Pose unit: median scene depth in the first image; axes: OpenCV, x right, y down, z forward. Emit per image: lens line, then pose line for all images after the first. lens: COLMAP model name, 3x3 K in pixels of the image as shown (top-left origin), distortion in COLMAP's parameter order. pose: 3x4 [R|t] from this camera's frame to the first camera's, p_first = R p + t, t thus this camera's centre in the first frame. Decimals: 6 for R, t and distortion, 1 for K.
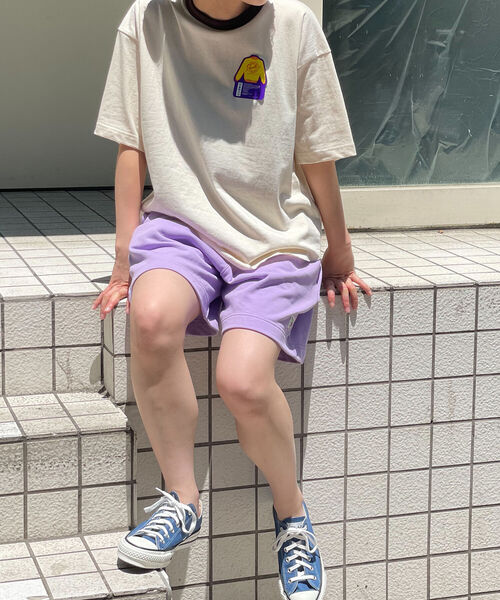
lens RADIAL K [[1408.8, 0, 293.0], [0, 1408.8, 299.8], [0, 0, 1]] dist [0.153335, 0.436656]
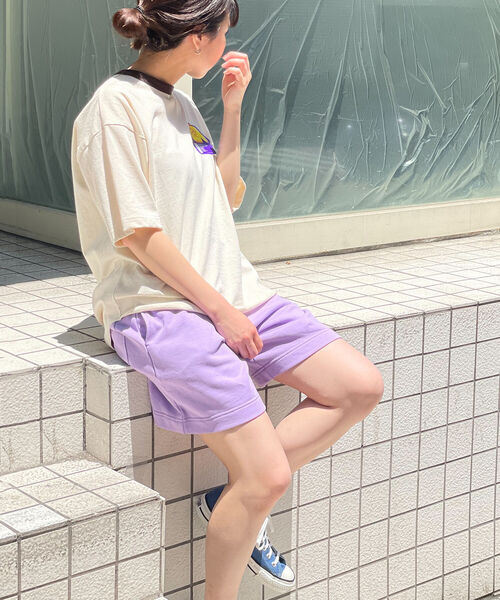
lens RADIAL K [[1251.7, 0, 285.5], [0, 1251.7, 298.0], [0, 0, 1]] dist [0.214637, -0.376401]
pose [[0.930658, -0.070795, 0.358975, -0.305158], [0.063089, 0.997457, 0.033151, -0.065558], [-0.360409, -0.008205, 0.932758, 0.117373]]
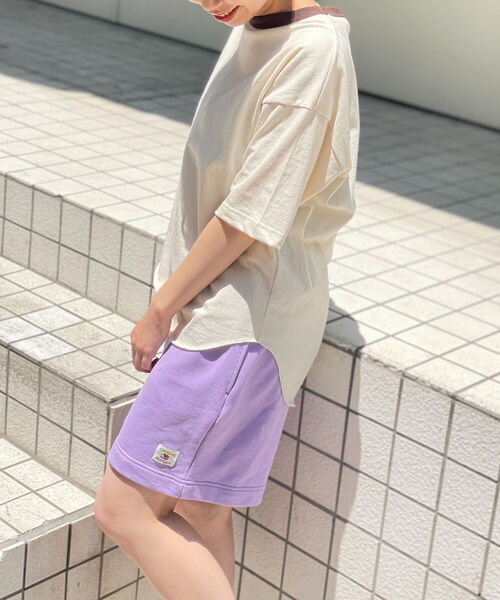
lens RADIAL K [[1317.2, 0, 249.7], [0, 1317.2, 181.7], [0, 0, 1]] dist [0.241813, -0.630065]
pose [[0.465068, 0.285211, -0.838073, 0.576945], [-0.267921, 0.947631, 0.173819, -0.209263], [0.843760, 0.143700, 0.517127, 0.522198]]
